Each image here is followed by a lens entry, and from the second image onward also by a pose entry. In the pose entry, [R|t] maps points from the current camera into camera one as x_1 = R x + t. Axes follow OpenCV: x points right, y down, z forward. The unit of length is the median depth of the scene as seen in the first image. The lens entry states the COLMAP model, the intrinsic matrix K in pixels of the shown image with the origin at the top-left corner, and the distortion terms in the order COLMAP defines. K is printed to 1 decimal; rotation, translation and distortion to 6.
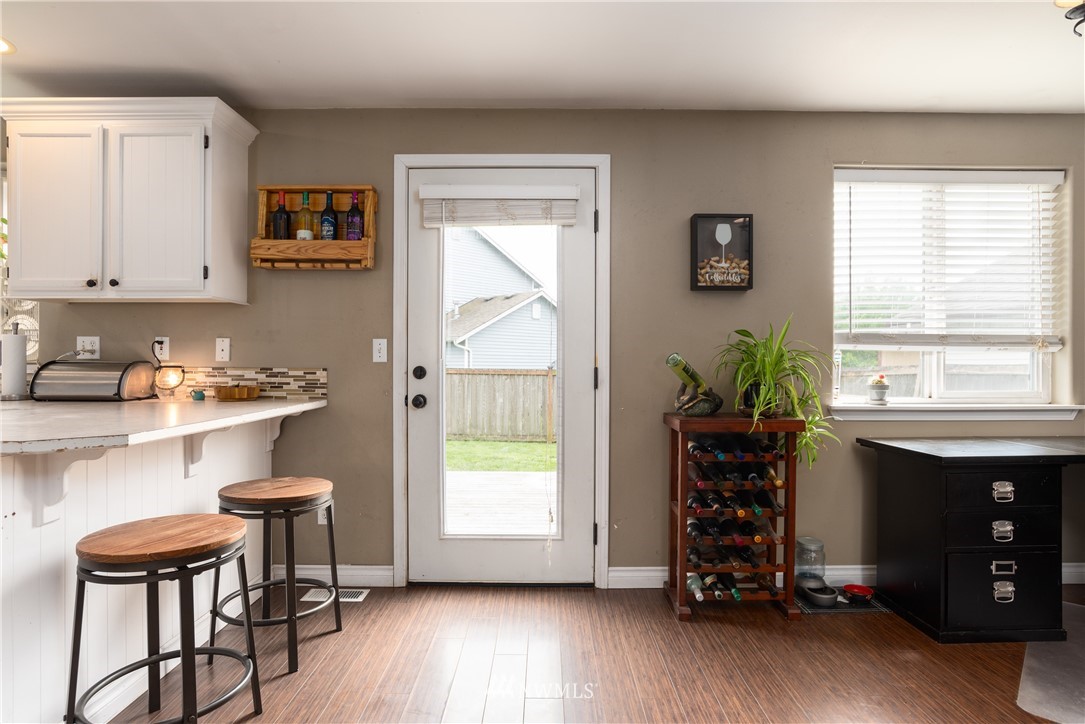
lens RADIAL K [[567.8, 0, 549.2], [0, 567.8, 365.2], [0, 0, 1]] dist [-0.025279, 0.002547]
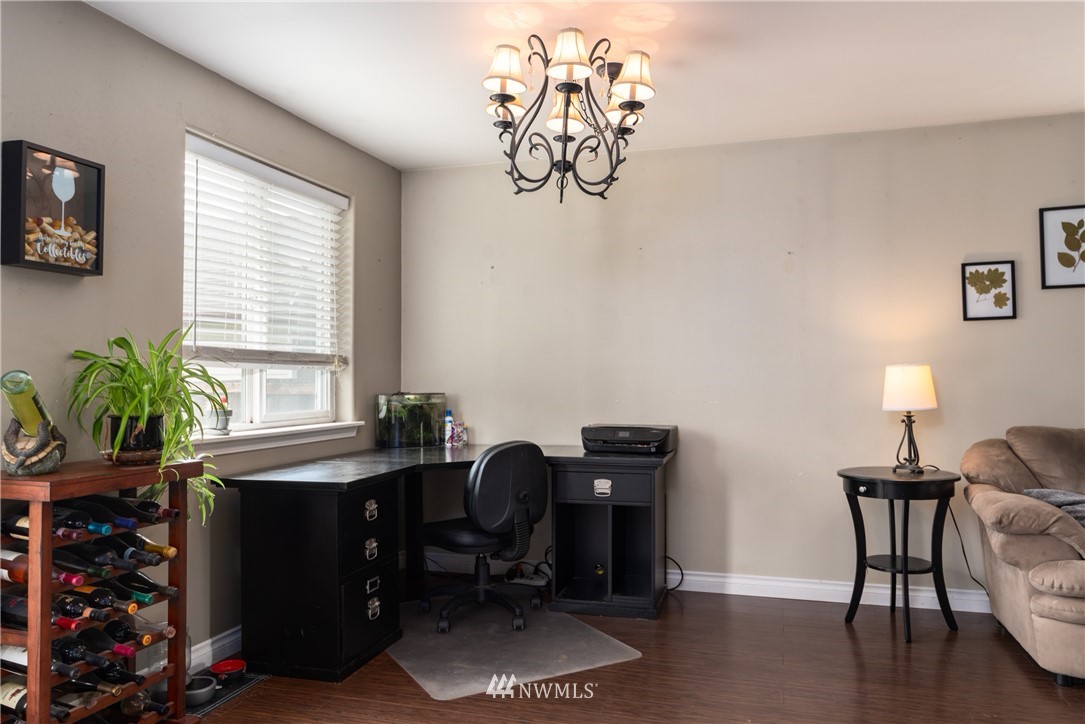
lens RADIAL K [[781.7, 0, 552.4], [0, 781.7, 360.1], [0, 0, 1]] dist [-0.006420, 0.013732]
pose [[0.292426, 0.018678, 0.956106, -0.370477], [0.007308, 0.999736, -0.021766, -0.010278], [-0.956260, 0.013352, 0.292213, 0.214694]]
